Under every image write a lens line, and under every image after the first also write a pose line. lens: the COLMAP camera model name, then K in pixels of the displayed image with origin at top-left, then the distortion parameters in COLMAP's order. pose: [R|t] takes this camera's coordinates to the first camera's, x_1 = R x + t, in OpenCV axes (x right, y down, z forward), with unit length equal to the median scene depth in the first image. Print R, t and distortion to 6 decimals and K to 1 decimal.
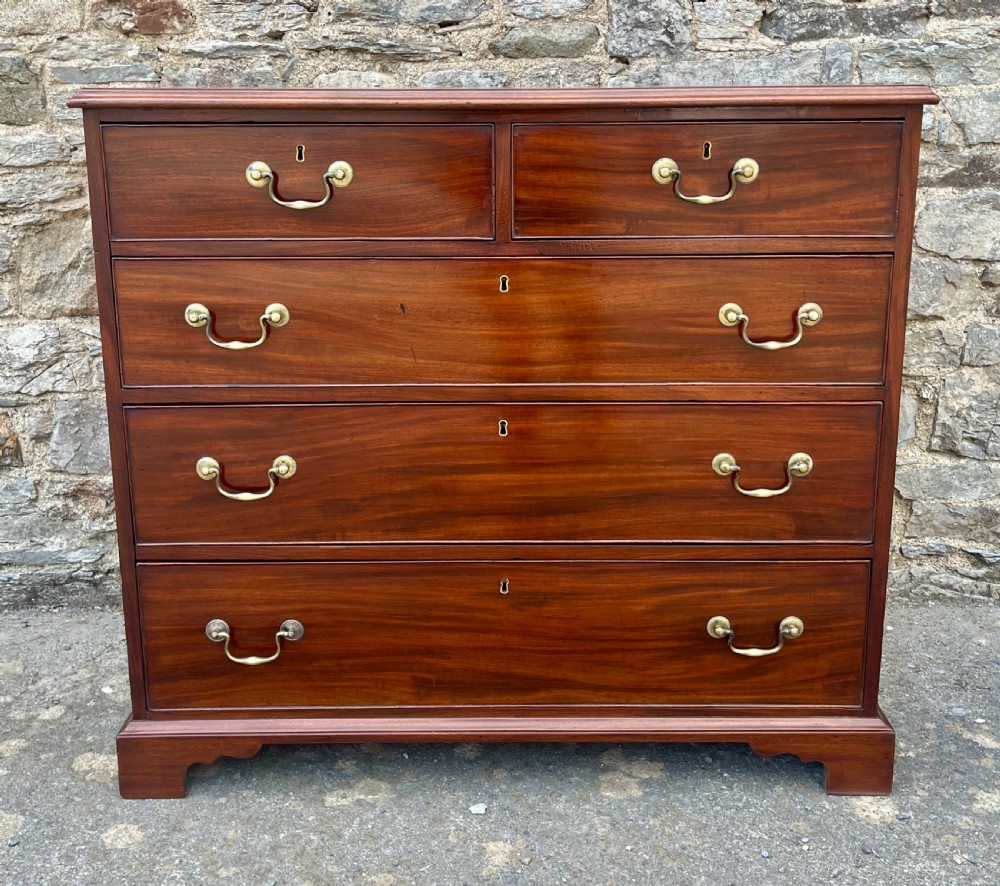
lens RADIAL K [[1122.4, 0, 492.6], [0, 1122.4, 326.8], [0, 0, 1]] dist [0.029171, 0.000000]
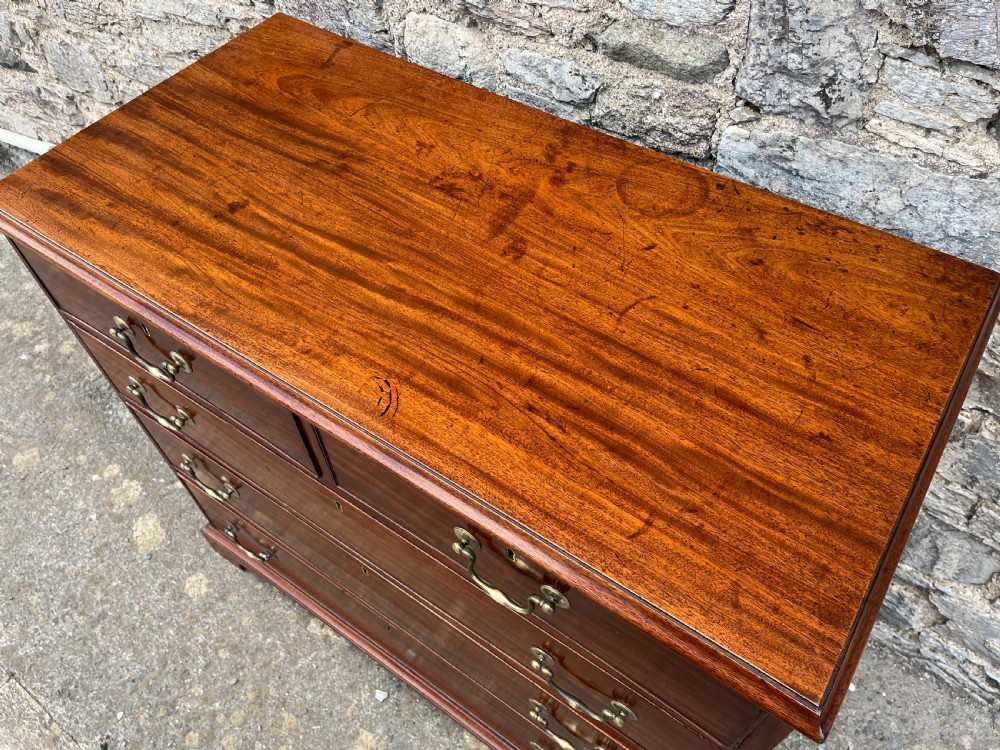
lens RADIAL K [[763.5, 0, 496.2], [0, 763.5, 367.7], [0, 0, 1]] dist [0.044371, -0.051628]
pose [[0.826787, 0.425446, -0.367992, 0.261122], [-0.090195, 0.745992, 0.659818, -0.477584], [0.555236, -0.512338, 0.655150, 0.606089]]
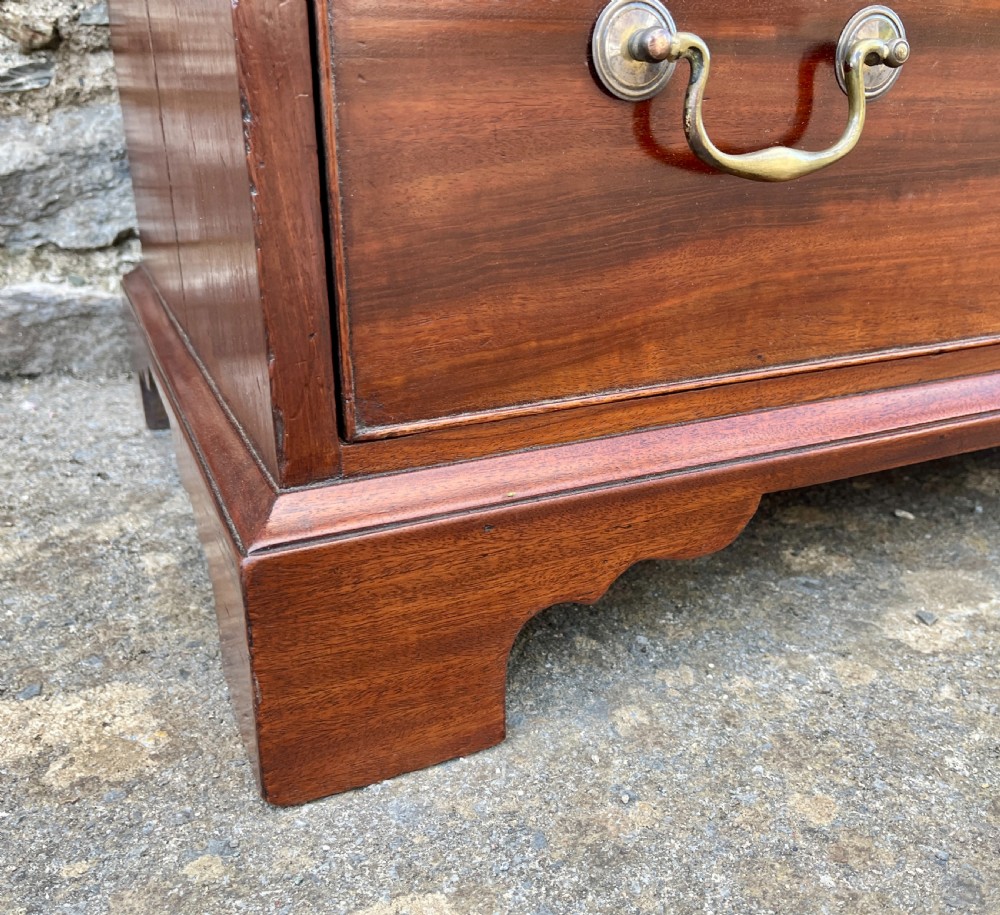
lens RADIAL K [[963.6, 0, 509.1], [0, 963.6, 458.9], [0, 0, 1]] dist [0.019923, 0.000000]
pose [[0.906515, -0.142218, 0.397497, -0.330455], [0.085615, 0.983916, 0.156779, 0.293596], [-0.413401, -0.108091, 0.904111, 0.746629]]
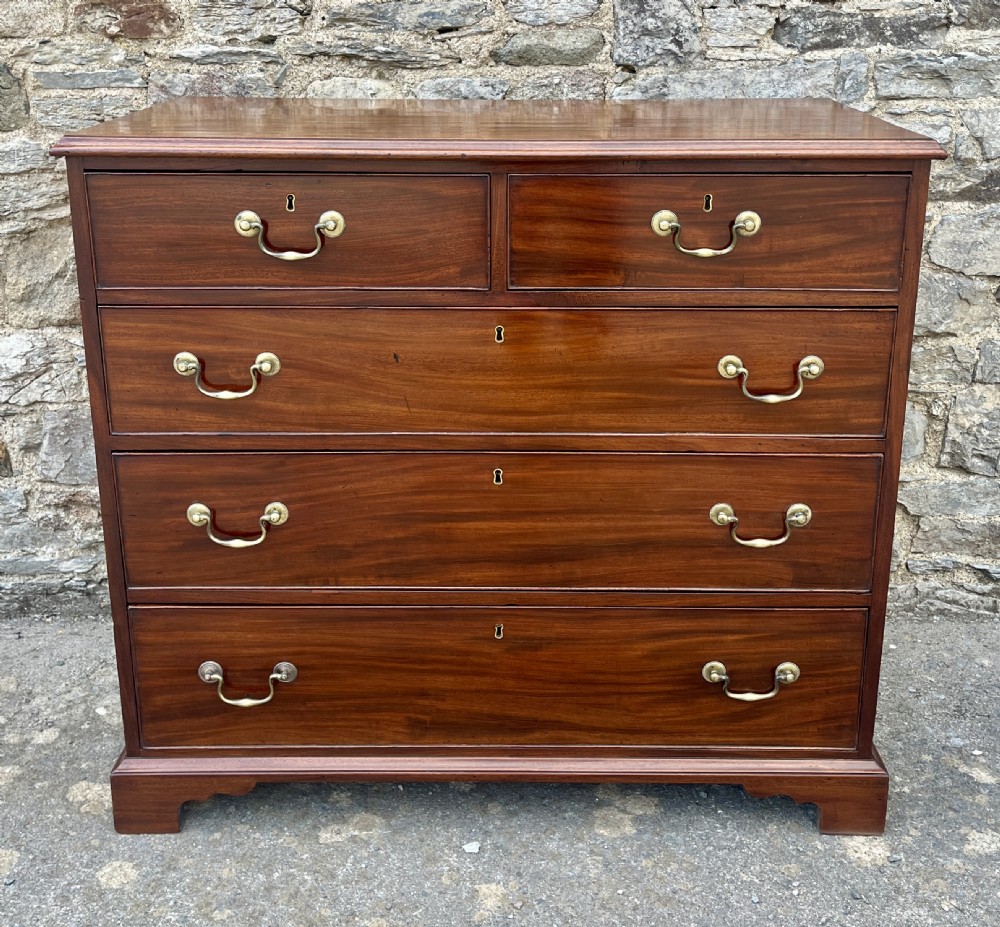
lens RADIAL K [[1176.4, 0, 505.4], [0, 1176.4, 319.7], [0, 0, 1]] dist [0.028040, 0.000000]
pose [[0.999981, 0.006138, 0.000493, 0.012625], [-0.006157, 0.998126, 0.060879, -0.096664], [-0.000118, -0.060881, 0.998145, -0.019820]]
